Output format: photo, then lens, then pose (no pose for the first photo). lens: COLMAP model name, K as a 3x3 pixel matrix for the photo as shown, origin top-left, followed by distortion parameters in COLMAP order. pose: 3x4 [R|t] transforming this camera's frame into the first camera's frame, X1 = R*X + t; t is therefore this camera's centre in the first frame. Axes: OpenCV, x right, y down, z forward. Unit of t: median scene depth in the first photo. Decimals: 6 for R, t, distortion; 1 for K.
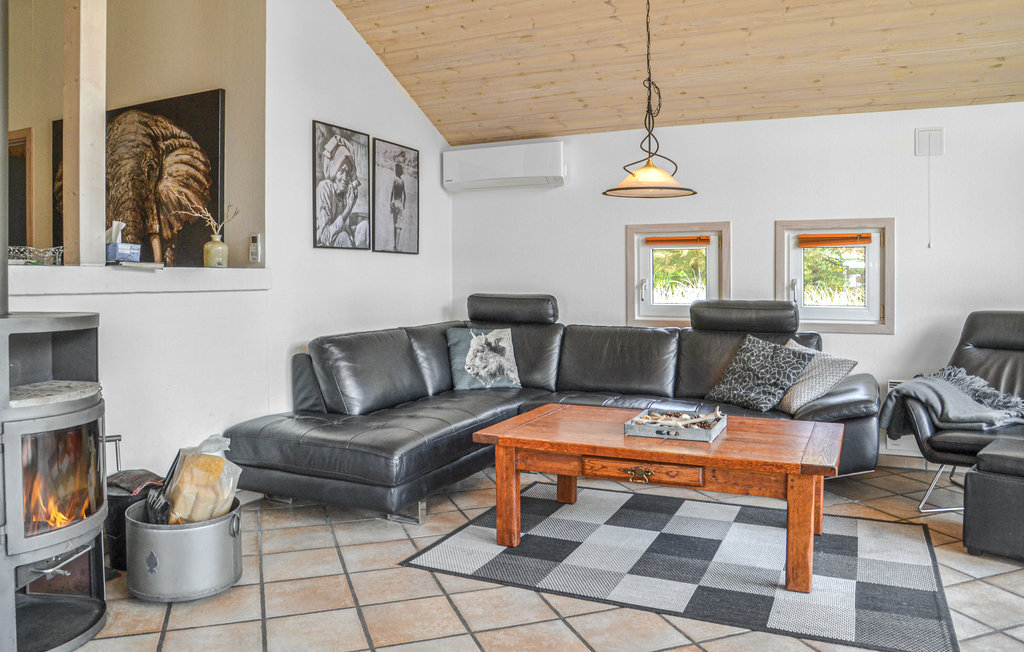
lens RADIAL K [[742.9, 0, 512.2], [0, 742.9, 332.3], [0, 0, 1]] dist [-0.110280, 0.054317]
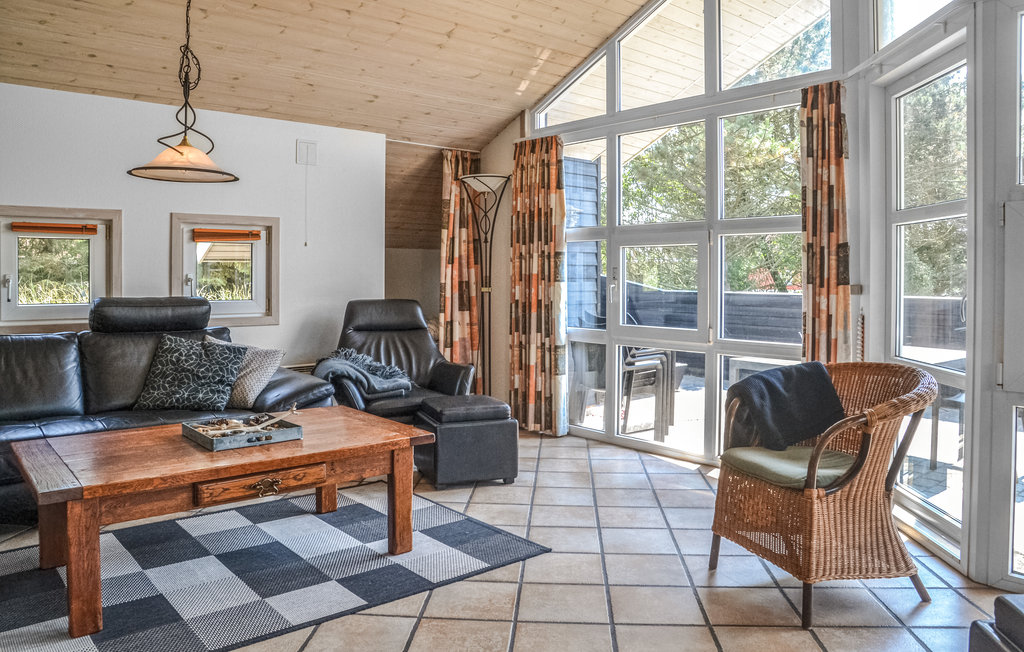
lens RADIAL K [[745.1, 0, 512.0], [0, 745.1, 326.0], [0, 0, 1]] dist [-0.091114, 0.004303]
pose [[0.406282, -0.054822, 0.912102, -0.406539], [0.057845, 0.997739, 0.034204, -0.015316], [-0.911915, 0.038864, 0.408534, 0.266518]]
